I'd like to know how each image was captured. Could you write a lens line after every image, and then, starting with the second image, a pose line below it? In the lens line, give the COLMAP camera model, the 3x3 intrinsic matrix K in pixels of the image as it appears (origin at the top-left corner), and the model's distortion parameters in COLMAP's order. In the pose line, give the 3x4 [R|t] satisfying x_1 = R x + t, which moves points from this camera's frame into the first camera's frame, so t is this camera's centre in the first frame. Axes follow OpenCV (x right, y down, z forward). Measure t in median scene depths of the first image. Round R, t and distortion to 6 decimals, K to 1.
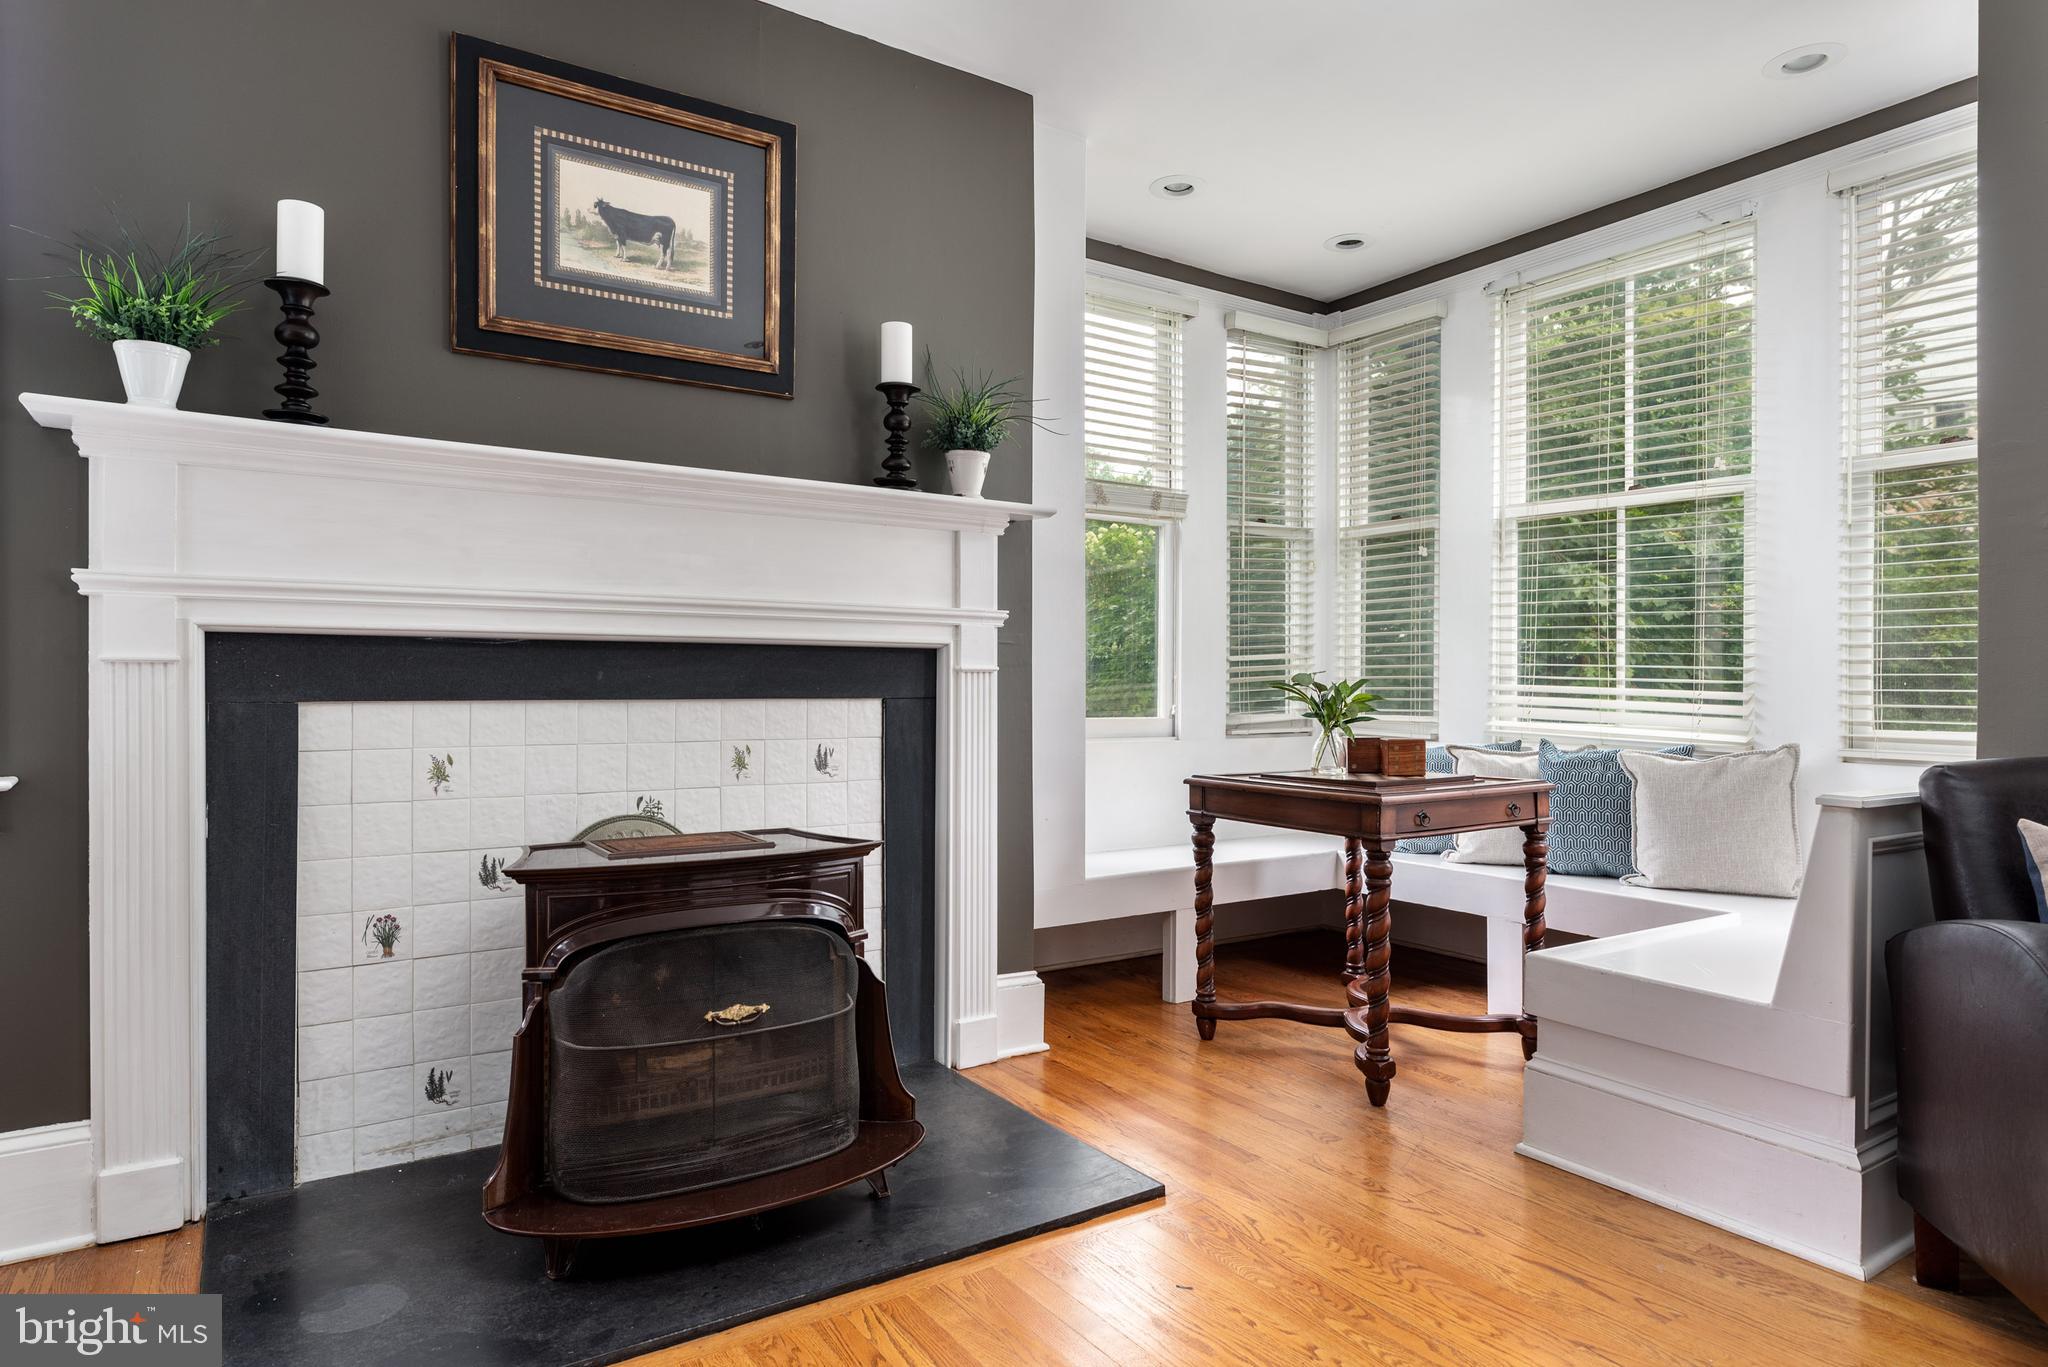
lens RADIAL K [[1183.5, 0, 1011.1], [0, 1183.5, 690.1], [0, 0, 1]] dist [-0.005270, -0.002105]
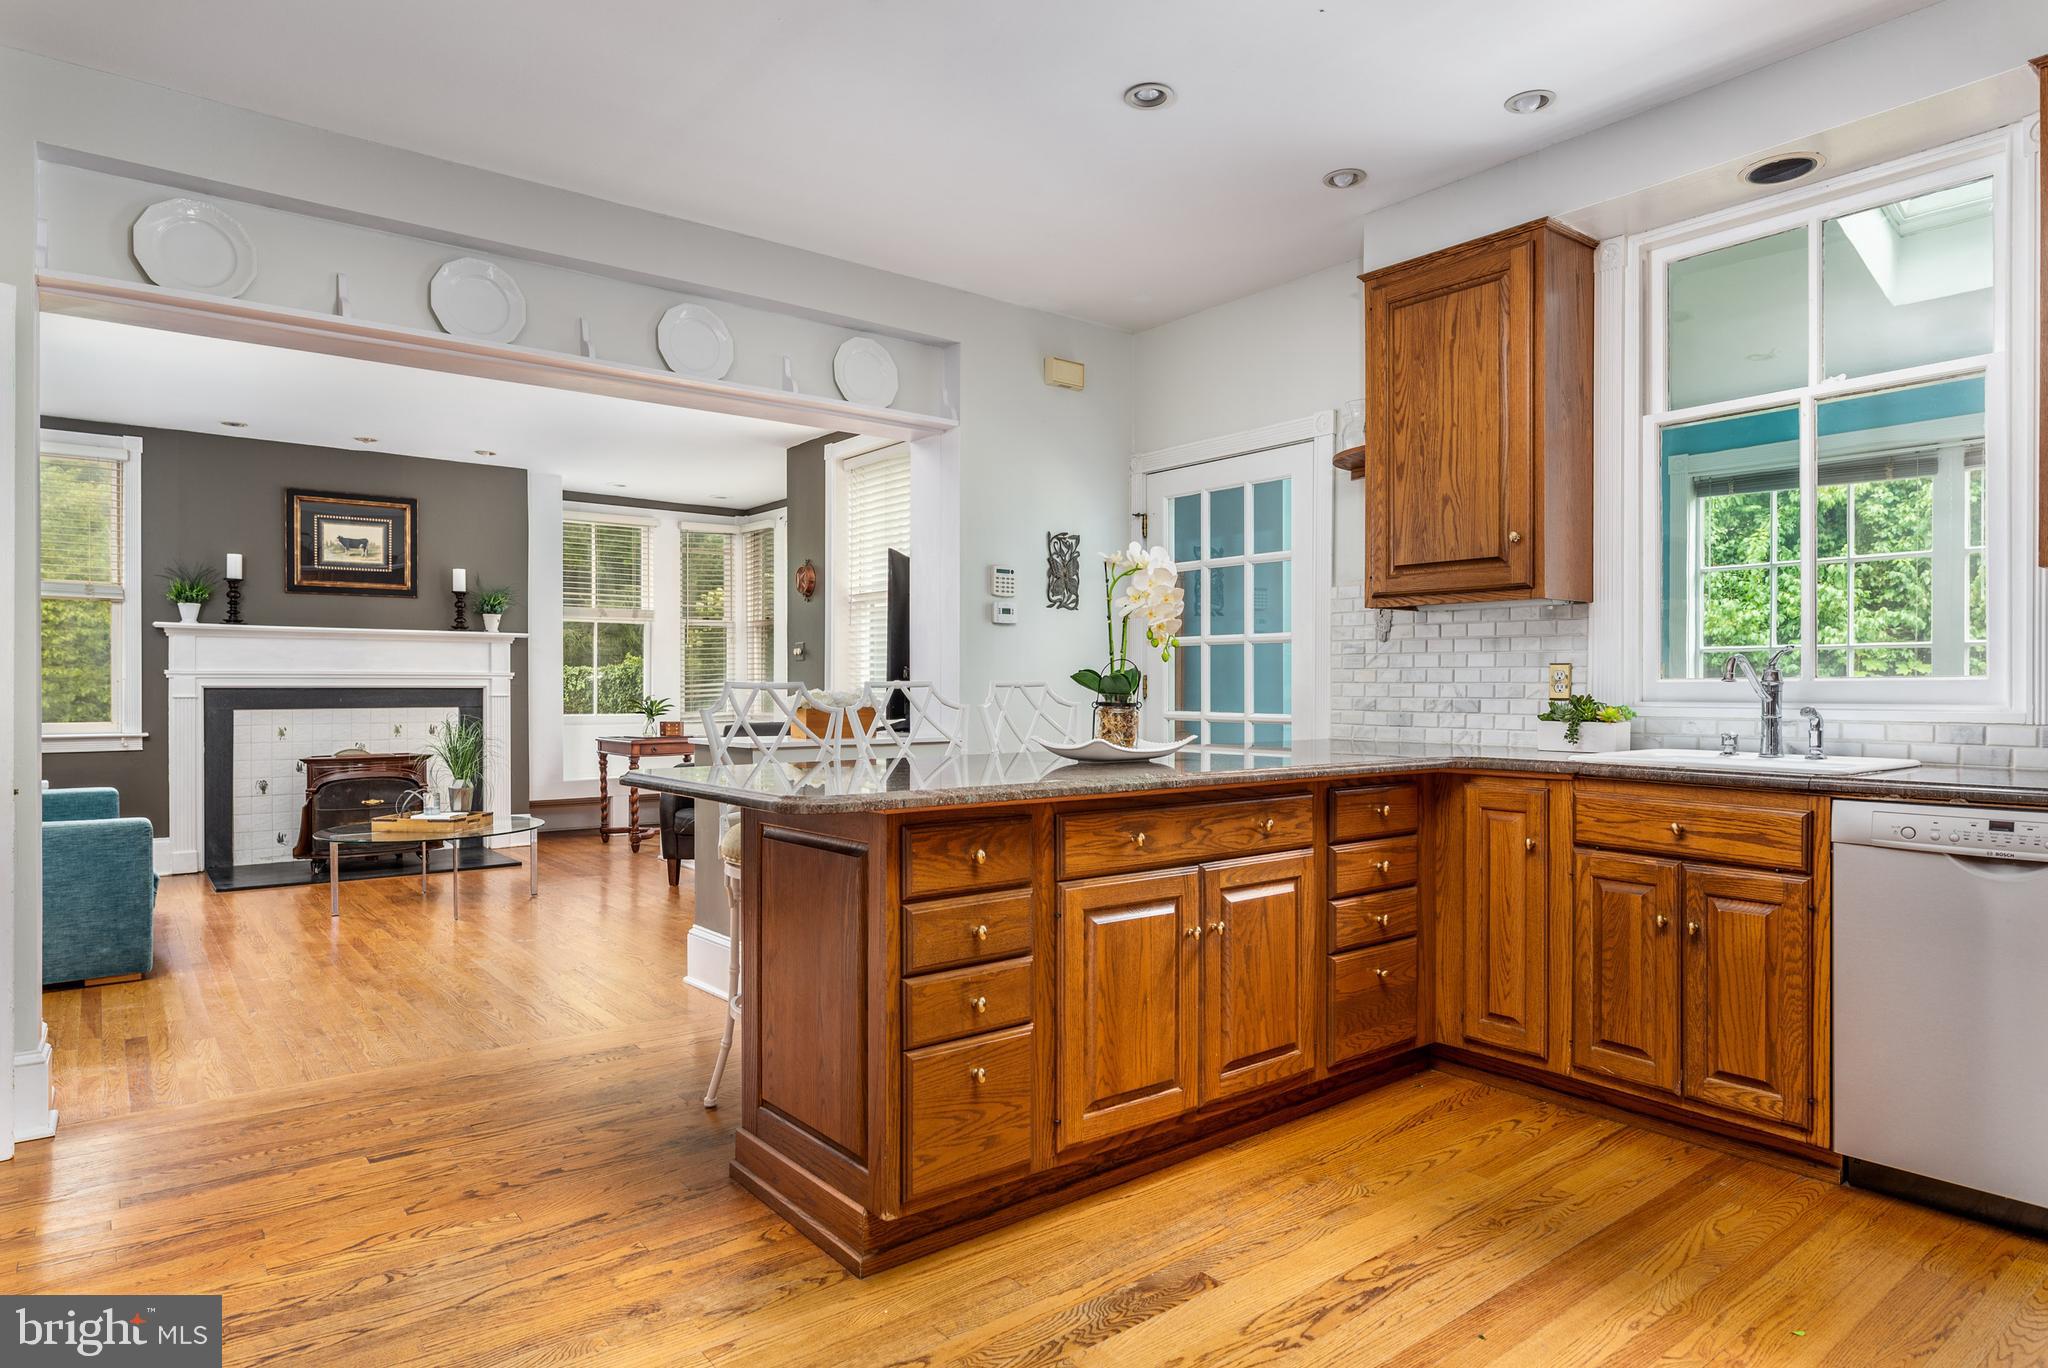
lens RADIAL K [[1183.5, 0, 1011.1], [0, 1183.5, 690.6], [0, 0, 1]] dist [-0.005270, -0.002105]
pose [[0.996583, -0.004371, 0.082483, 1.012084], [0.004447, 0.999990, -0.000731, -0.025181], [-0.082479, 0.001096, 0.996592, -1.942162]]
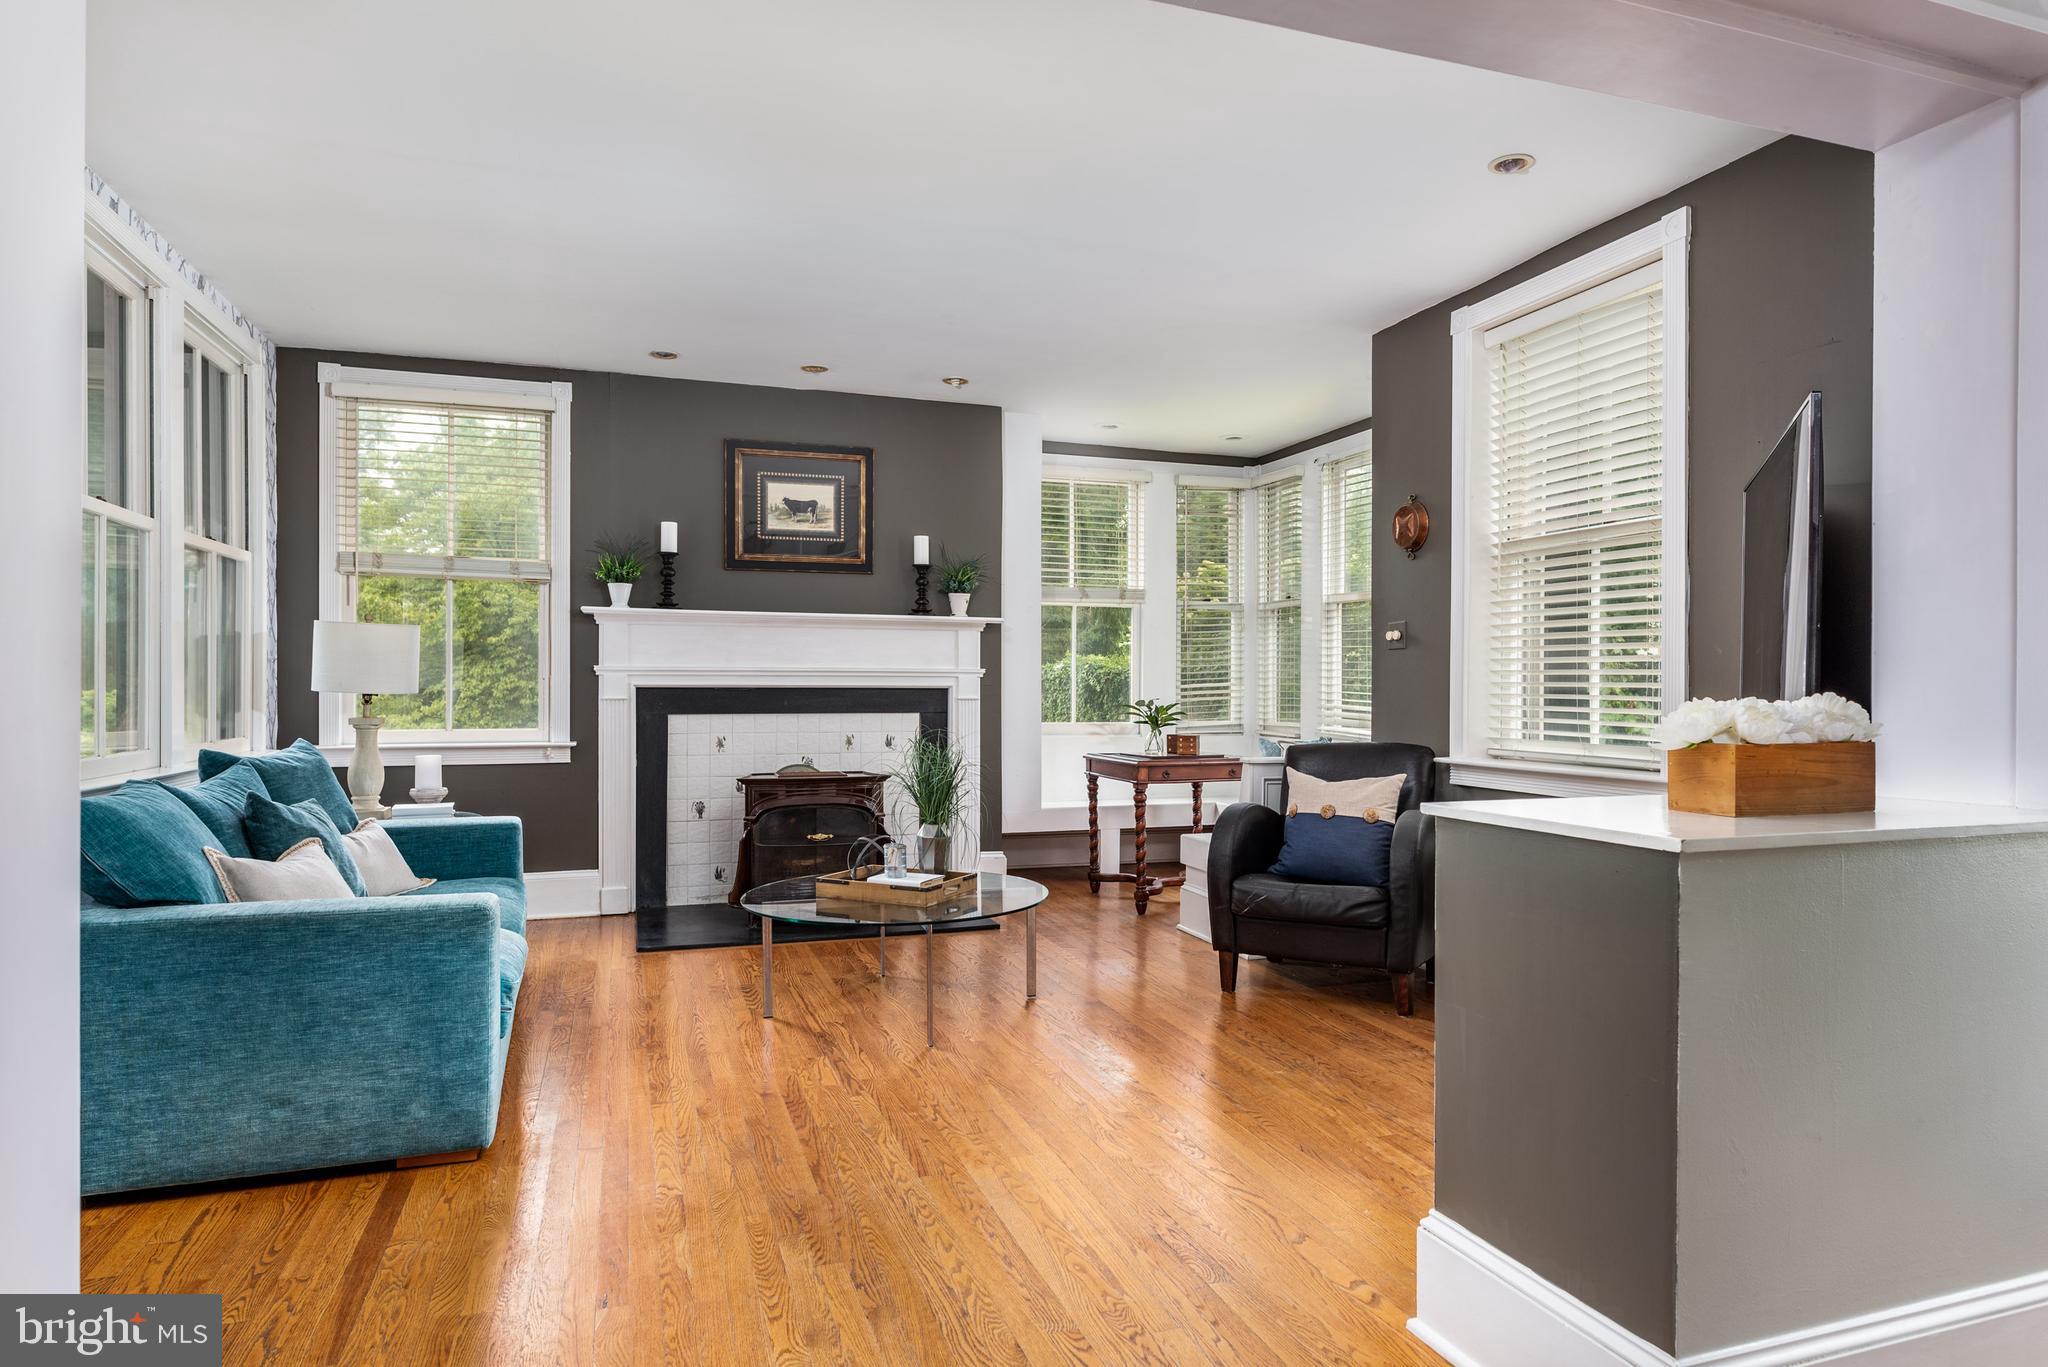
lens RADIAL K [[1183.5, 0, 1011.1], [0, 1183.5, 690.1], [0, 0, 1]] dist [-0.005270, -0.002105]
pose [[0.966569, 0.000288, -0.256405, 0.648842], [-0.000806, 0.999998, -0.001912, -0.032482], [0.256404, 0.002055, 0.966568, -1.082307]]
